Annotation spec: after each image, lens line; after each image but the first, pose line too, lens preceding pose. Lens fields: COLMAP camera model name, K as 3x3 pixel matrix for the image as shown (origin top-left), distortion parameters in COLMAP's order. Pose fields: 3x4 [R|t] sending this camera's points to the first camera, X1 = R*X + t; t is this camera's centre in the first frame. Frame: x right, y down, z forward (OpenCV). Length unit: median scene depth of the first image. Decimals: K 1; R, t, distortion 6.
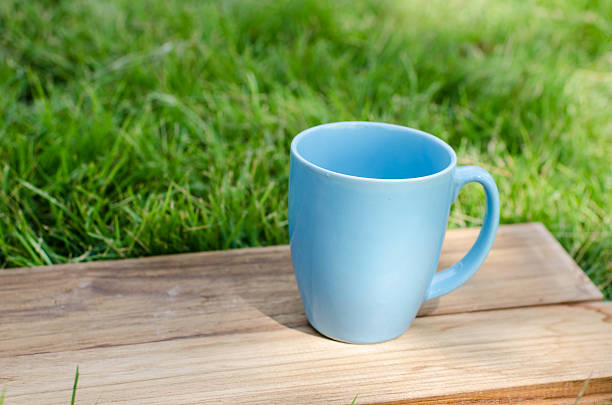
lens RADIAL K [[926.5, 0, 306.0], [0, 926.5, 202.5], [0, 0, 1]] dist [-0.024904, -0.075646]
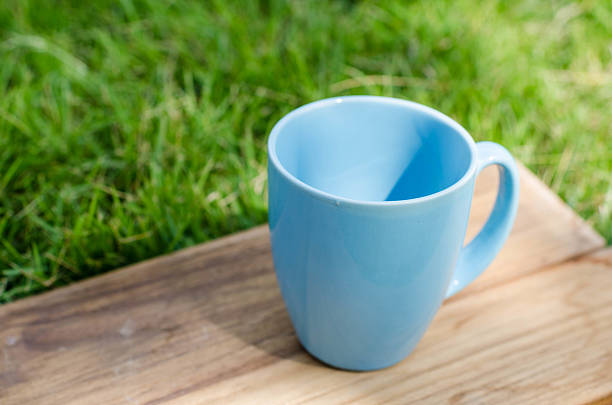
lens RADIAL K [[926.5, 0, 306.0], [0, 926.5, 202.5], [0, 0, 1]] dist [-0.024904, -0.075646]
pose [[0.975228, -0.153805, 0.158978, -0.100039], [0.123925, 0.975217, 0.183287, -0.140281], [-0.183229, -0.159045, 0.970120, 0.196097]]
